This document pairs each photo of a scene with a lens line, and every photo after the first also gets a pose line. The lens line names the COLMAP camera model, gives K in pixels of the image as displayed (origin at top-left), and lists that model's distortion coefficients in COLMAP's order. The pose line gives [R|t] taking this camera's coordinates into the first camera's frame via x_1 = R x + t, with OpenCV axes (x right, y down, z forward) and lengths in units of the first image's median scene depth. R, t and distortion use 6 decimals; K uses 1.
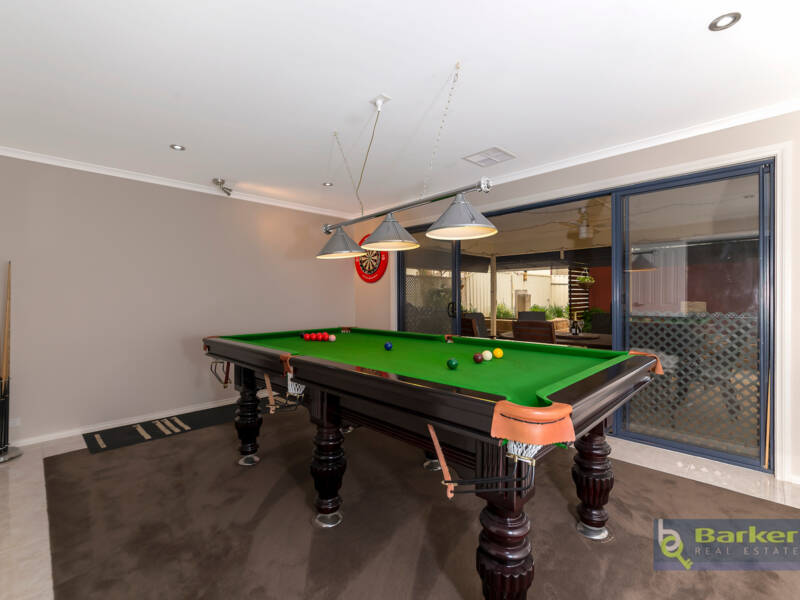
lens RADIAL K [[367.8, 0, 401.9], [0, 367.8, 301.9], [0, 0, 1]] dist [0.004847, 0.000635]
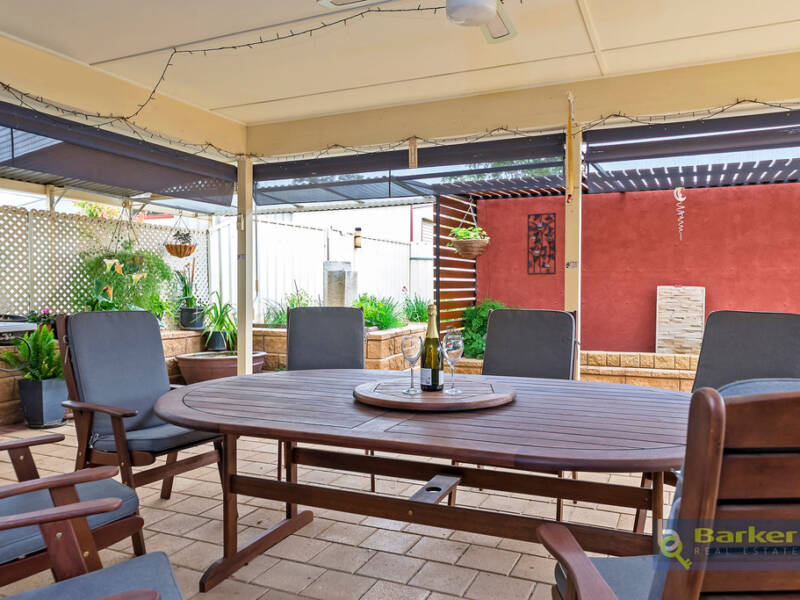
lens RADIAL K [[650.6, 0, 398.5], [0, 650.6, 299.2], [0, 0, 1]] dist [0.000132, 0.000111]
pose [[0.932293, -0.005274, 0.361665, 0.134396], [0.000718, 0.999919, 0.012731, 0.004233], [-0.361703, -0.011609, 0.932221, 0.296116]]
